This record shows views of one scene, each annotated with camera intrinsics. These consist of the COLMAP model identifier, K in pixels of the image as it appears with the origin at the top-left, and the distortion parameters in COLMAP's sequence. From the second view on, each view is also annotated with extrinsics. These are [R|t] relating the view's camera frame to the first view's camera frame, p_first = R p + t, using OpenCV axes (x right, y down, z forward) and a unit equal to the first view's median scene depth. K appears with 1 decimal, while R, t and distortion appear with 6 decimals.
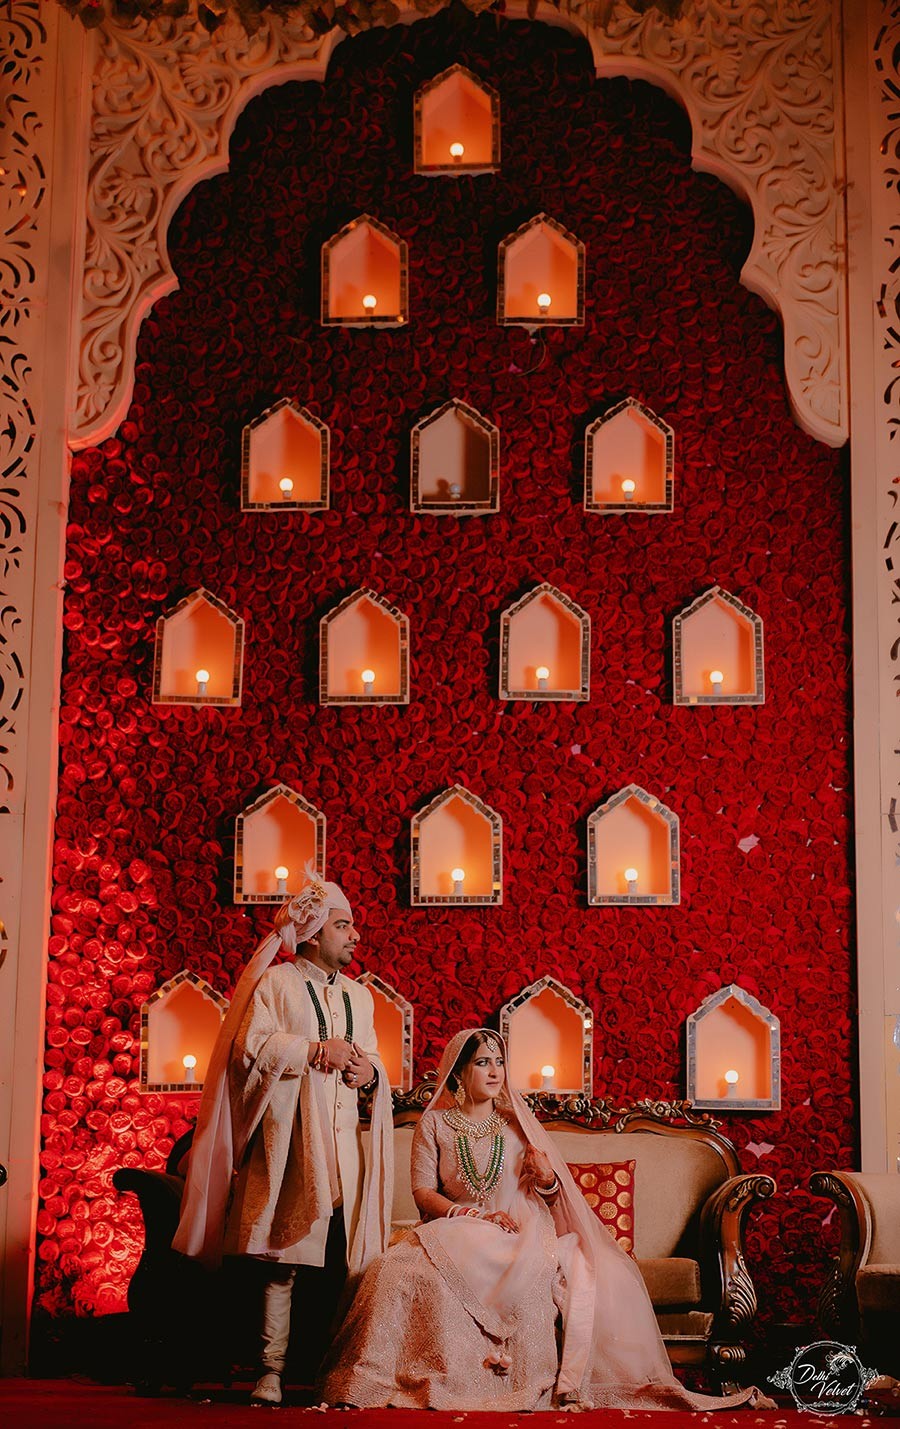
lens RADIAL K [[2840.4, 0, 450.0], [0, 2840.4, 714.5], [0, 0, 1]] dist [0.025998, 0.000282]
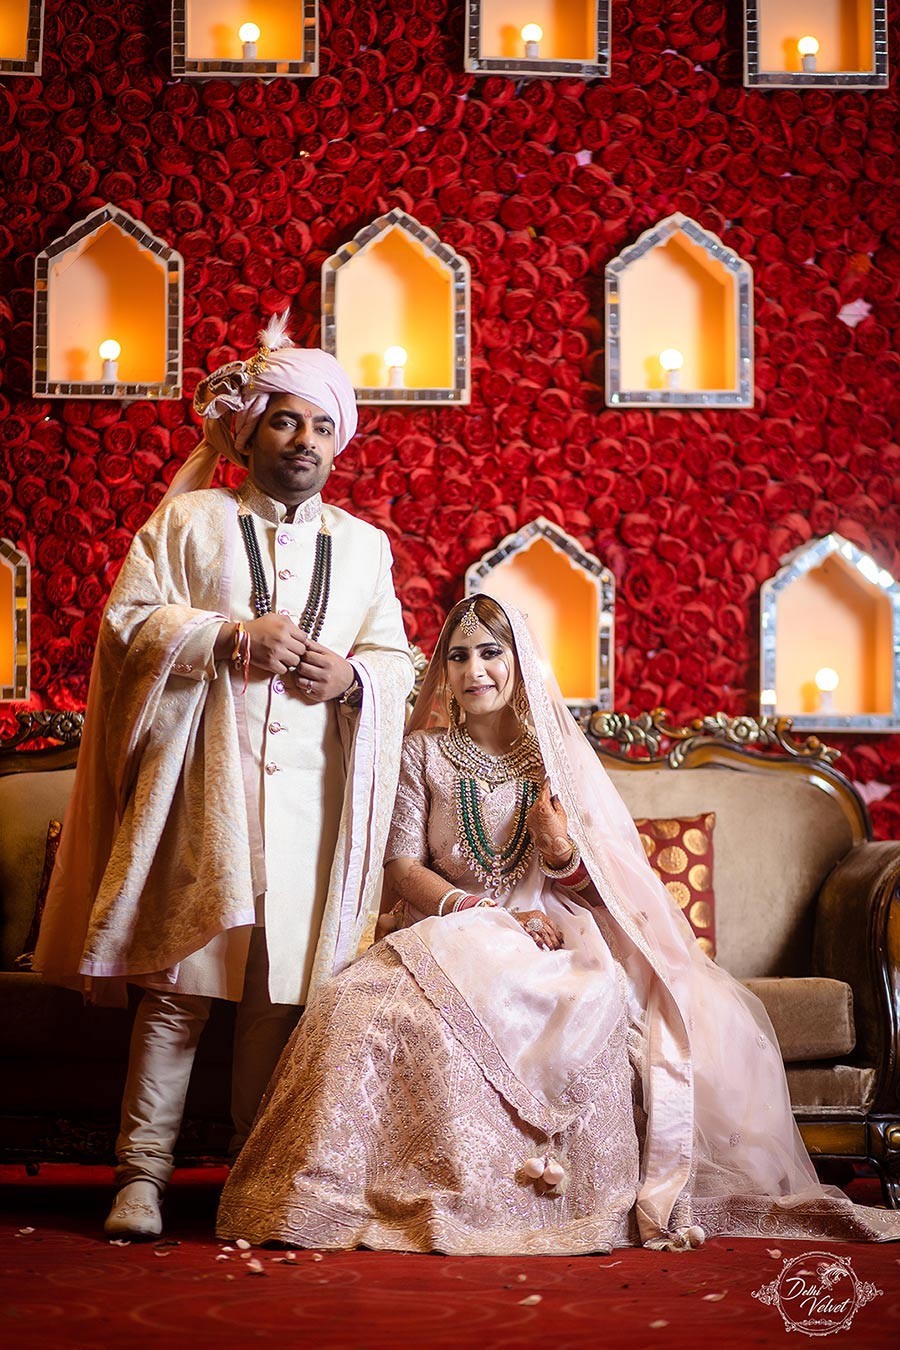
lens RADIAL K [[3119.9, 0, 450.0], [0, 3119.9, 675.0], [0, 0, 1]] dist [0.023161, -0.329045]
pose [[0.995076, 0.003864, 0.099036, -0.052392], [-0.016035, 0.992352, 0.122392, 0.041652], [-0.097806, -0.123378, 0.987528, 0.313496]]
